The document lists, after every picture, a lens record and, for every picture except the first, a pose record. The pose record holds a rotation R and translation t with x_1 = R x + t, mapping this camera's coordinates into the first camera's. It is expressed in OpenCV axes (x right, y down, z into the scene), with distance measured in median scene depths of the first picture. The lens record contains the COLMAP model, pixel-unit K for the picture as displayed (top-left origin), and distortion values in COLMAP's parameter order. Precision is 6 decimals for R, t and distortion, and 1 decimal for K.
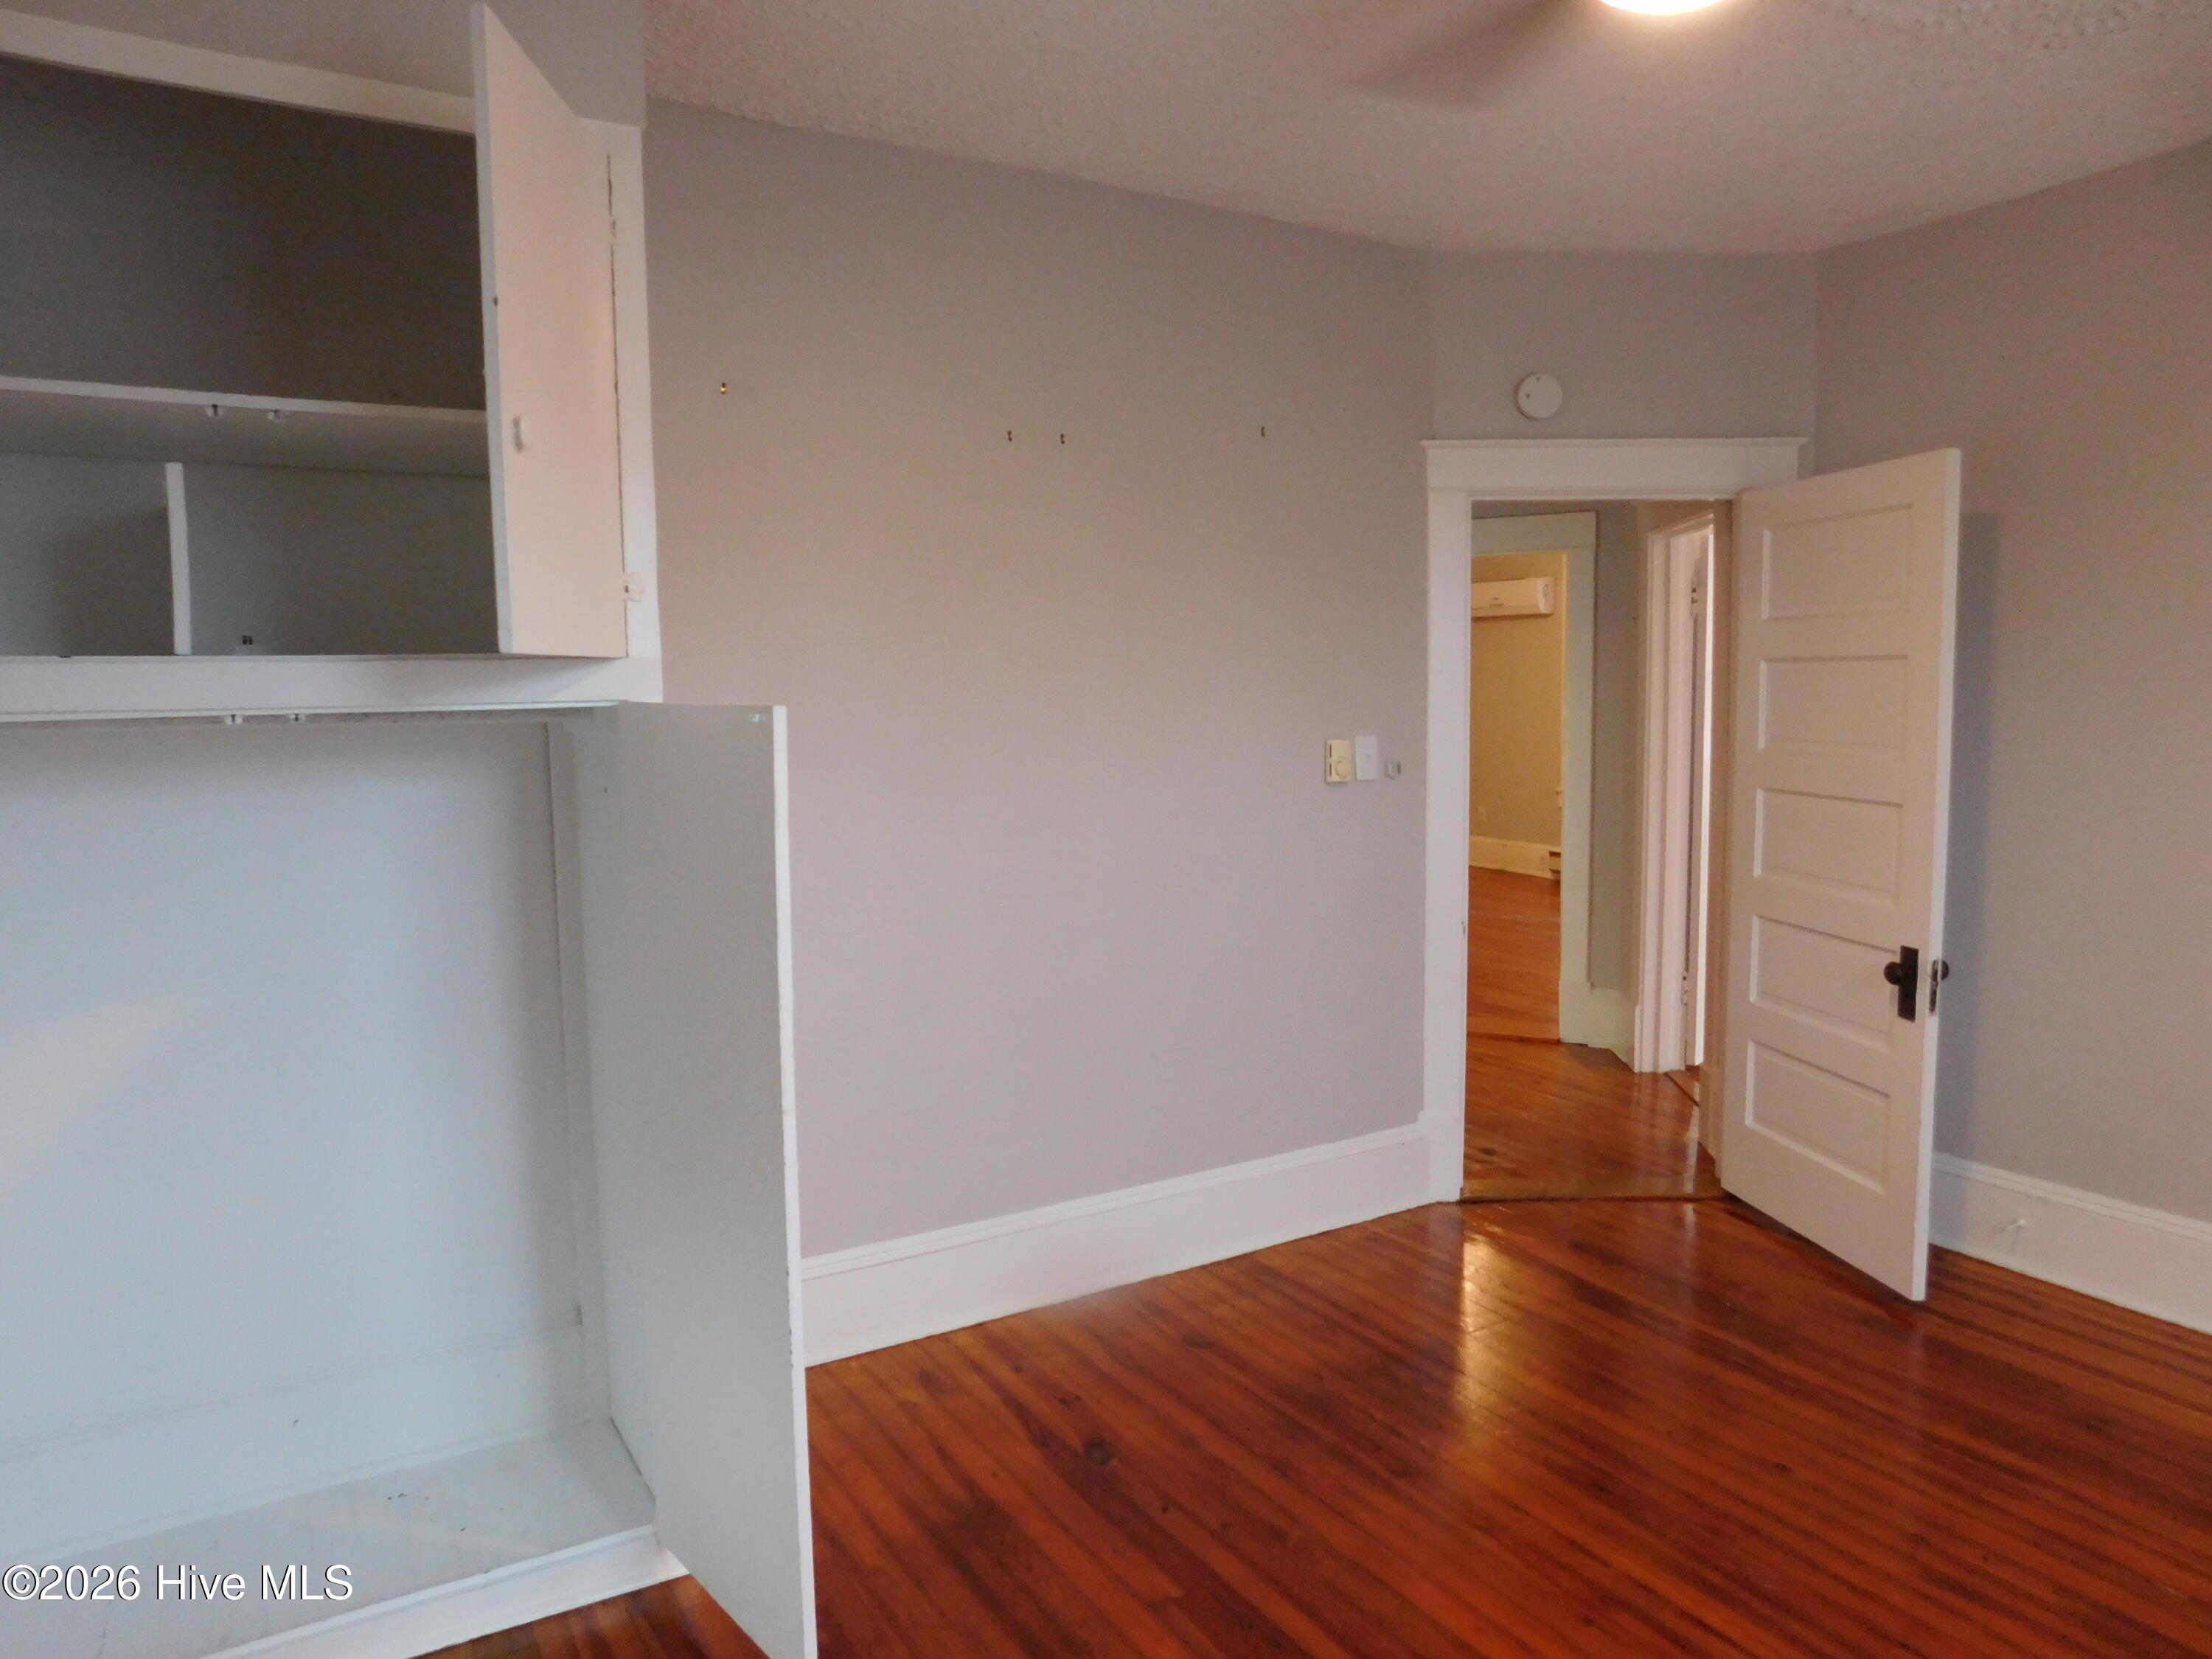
lens RADIAL K [[1454.9, 0, 1096.6], [0, 1454.9, 824.5], [0, 0, 1]] dist [-0.077619, 0.055611]
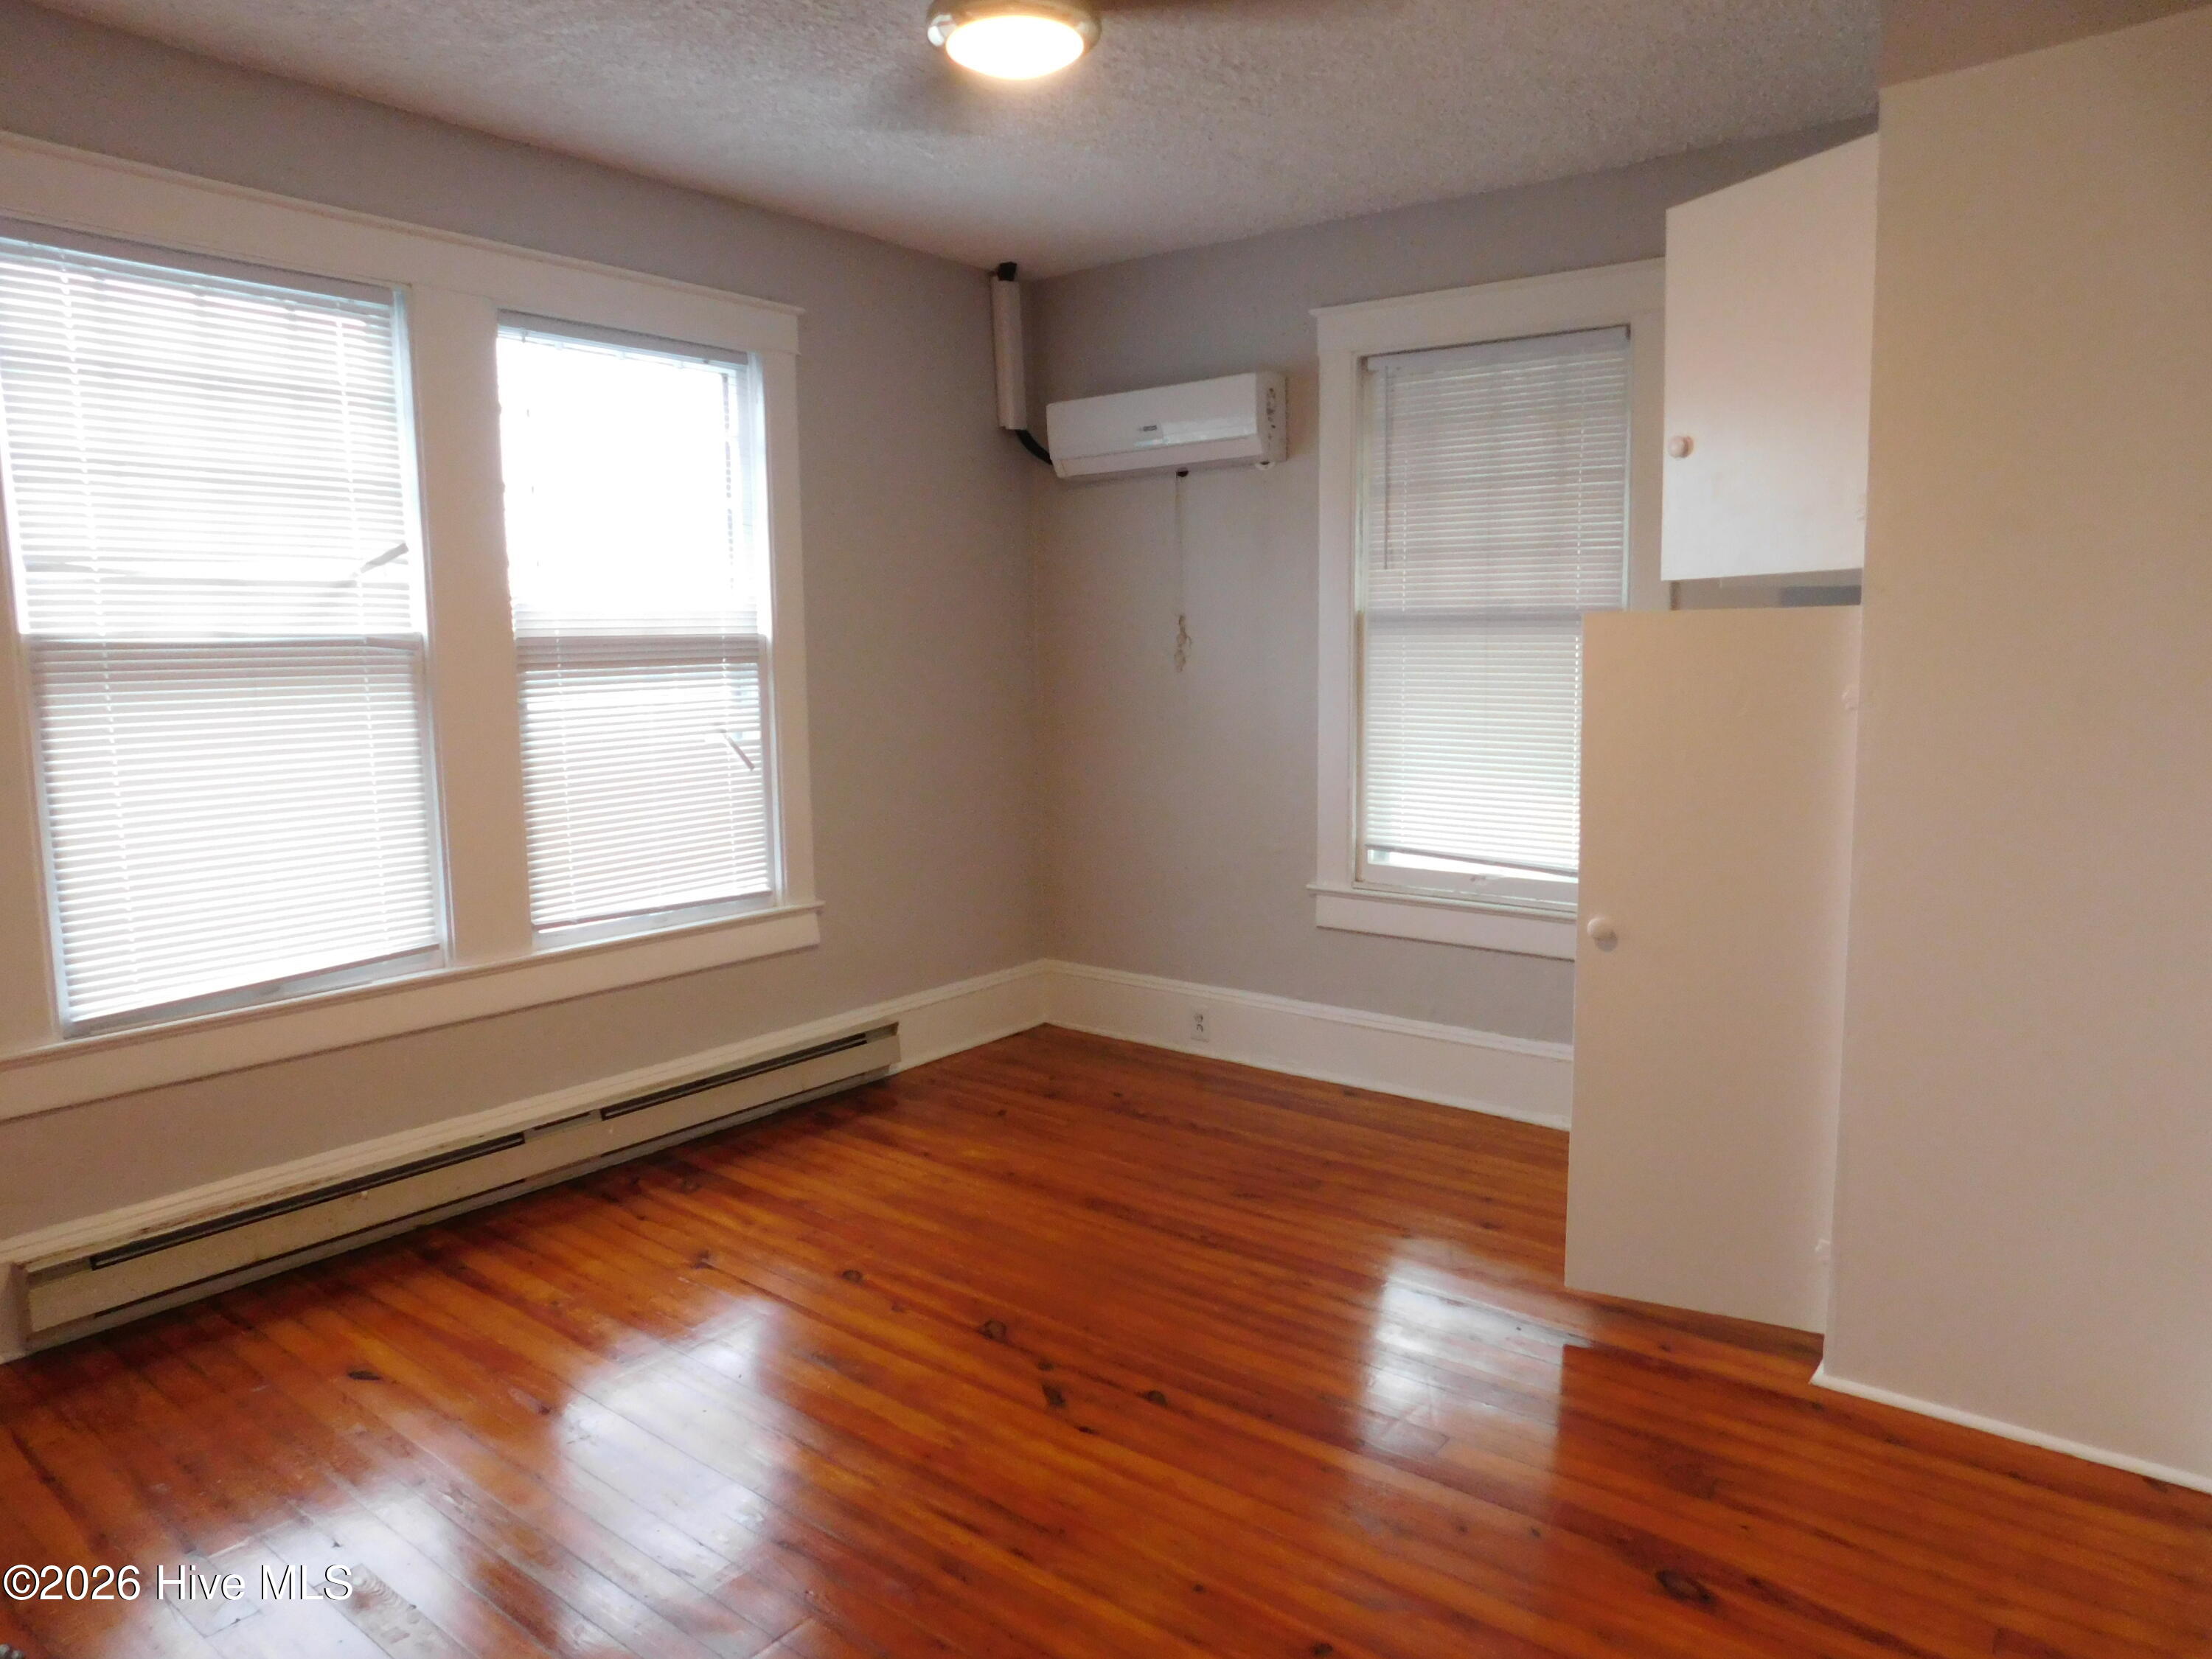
lens RADIAL K [[1454.9, 0, 1096.6], [0, 1454.9, 824.5], [0, 0, 1]] dist [-0.077619, 0.055611]
pose [[-0.935665, 0.066443, -0.346579, 0.499822], [-0.012225, 0.975423, 0.220001, -0.119387], [0.352679, 0.210084, -0.911856, 1.401432]]
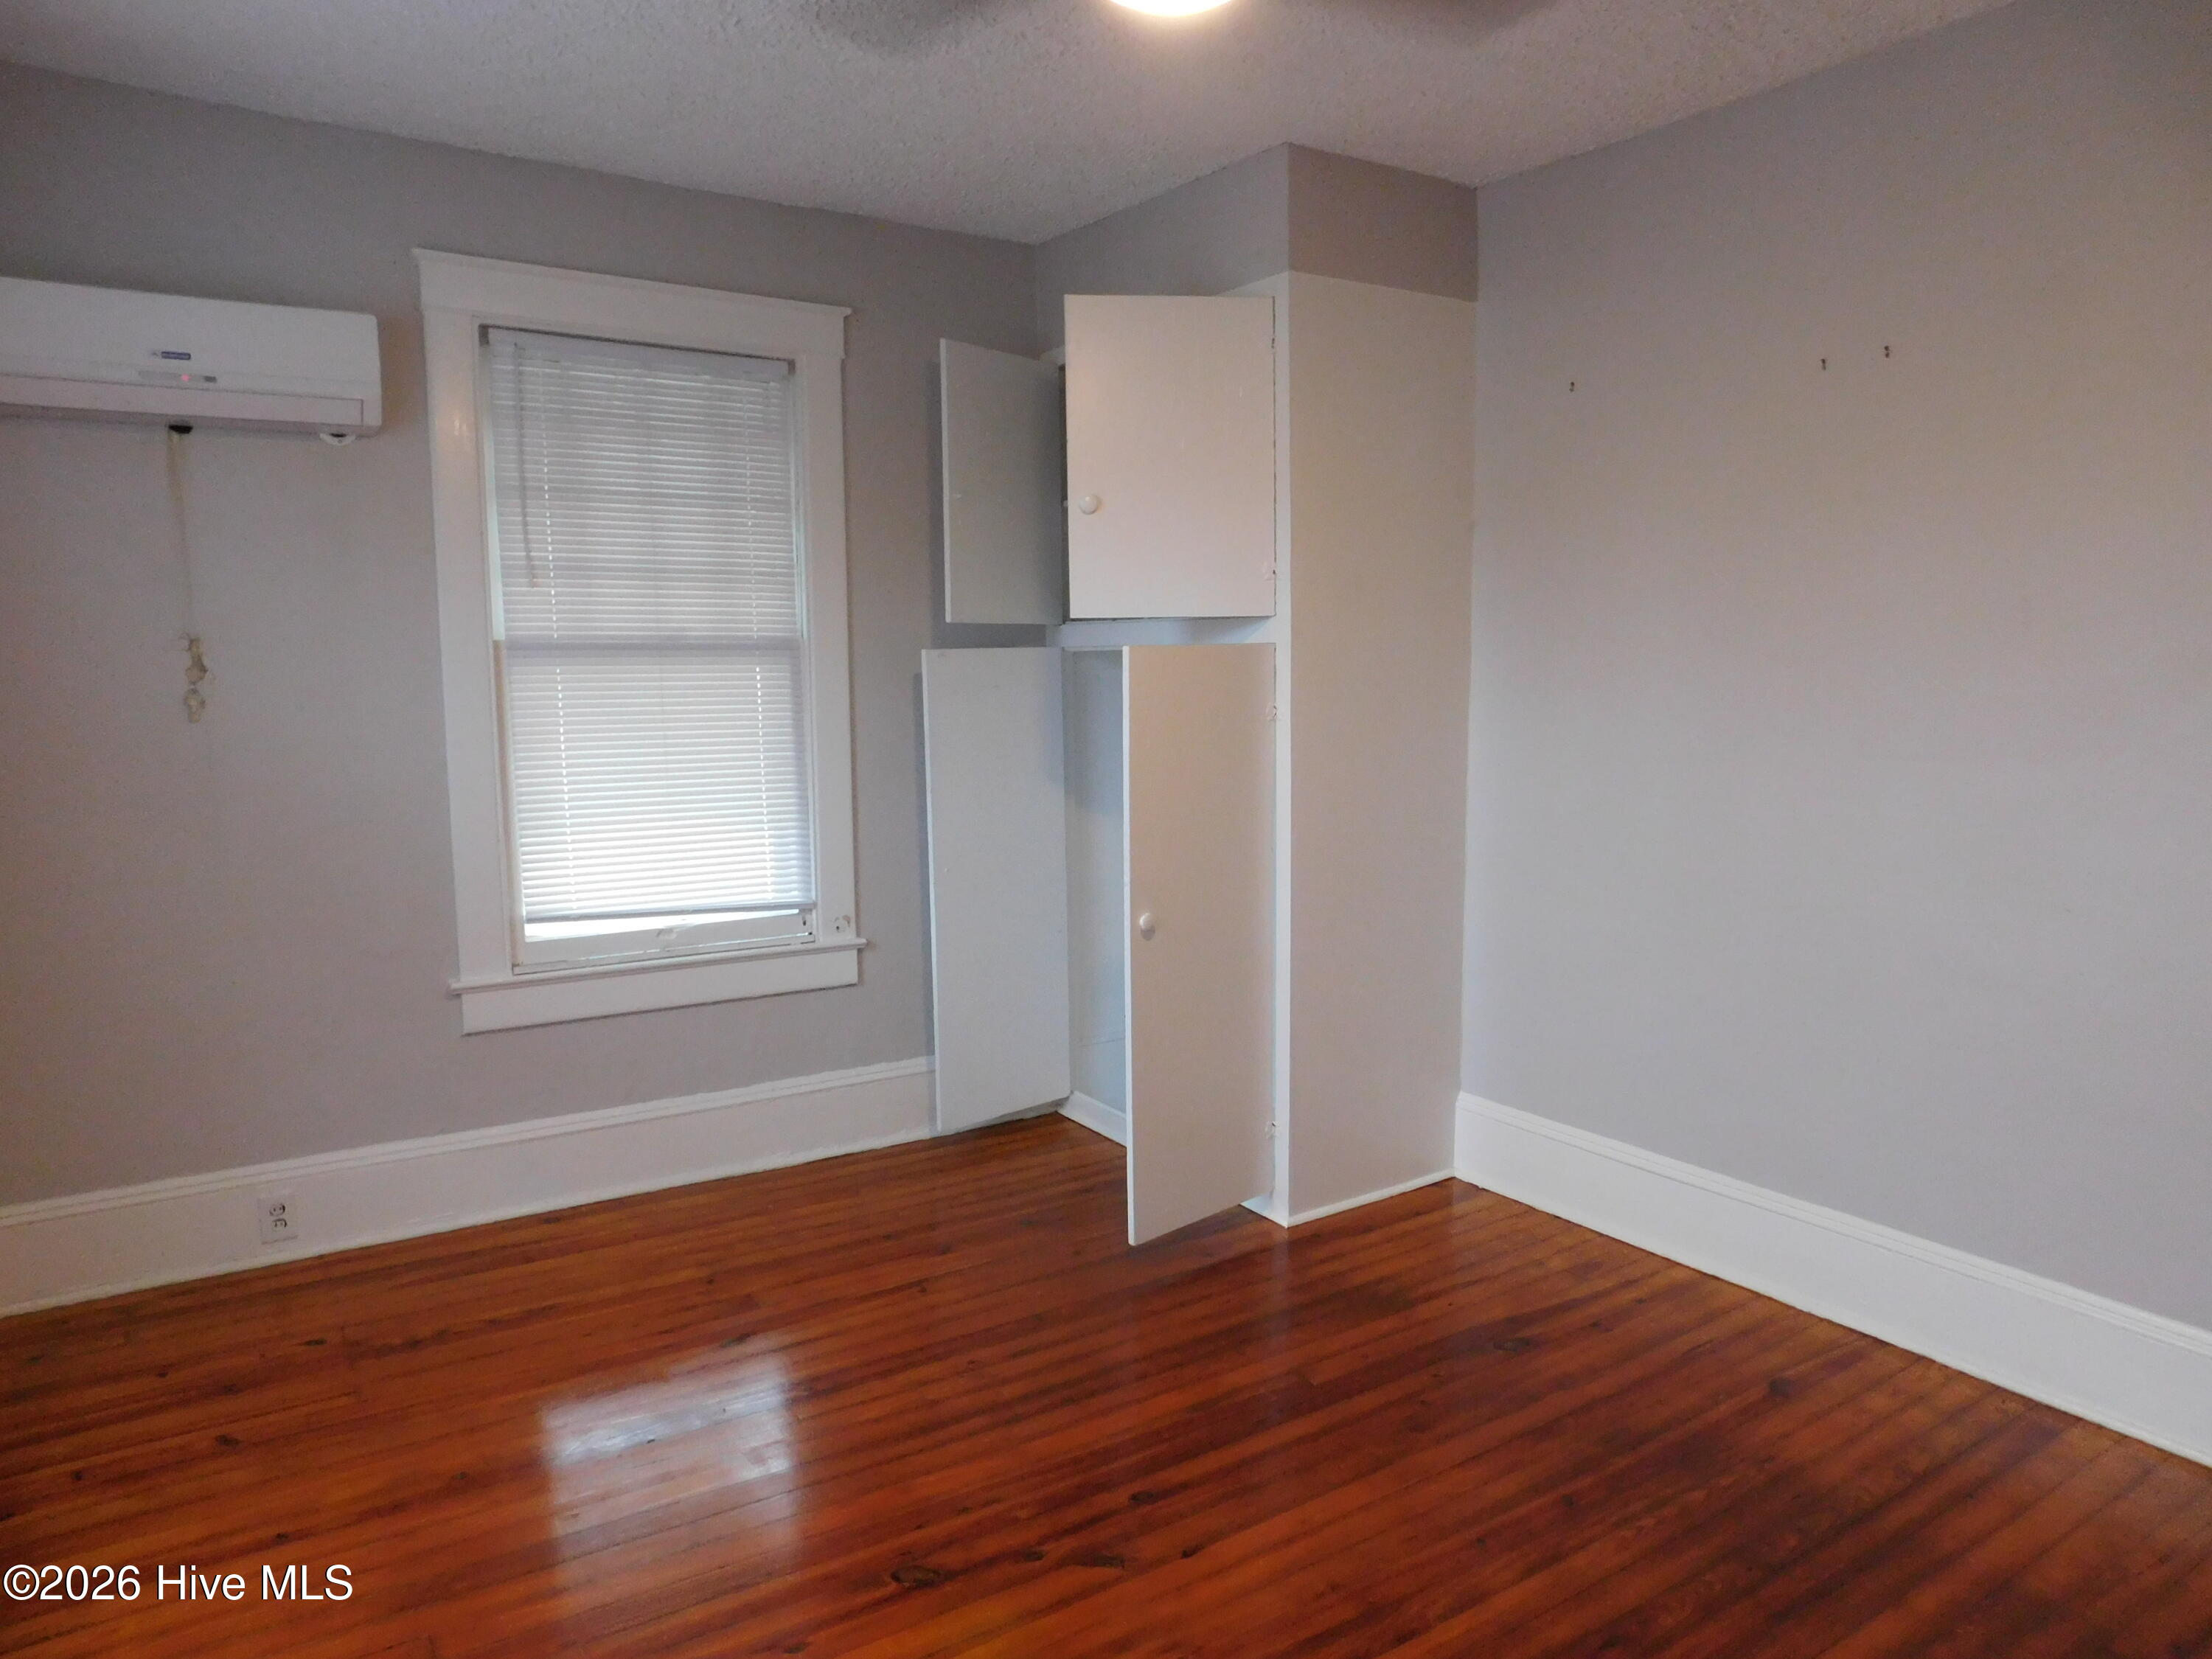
lens RADIAL K [[1454.9, 0, 1096.6], [0, 1454.9, 824.5], [0, 0, 1]] dist [-0.077619, 0.055611]
pose [[0.041301, 0.127508, -0.990977, 0.944295], [-0.093926, 0.987927, 0.123201, -0.050217], [0.994722, 0.087990, 0.052779, 0.555875]]
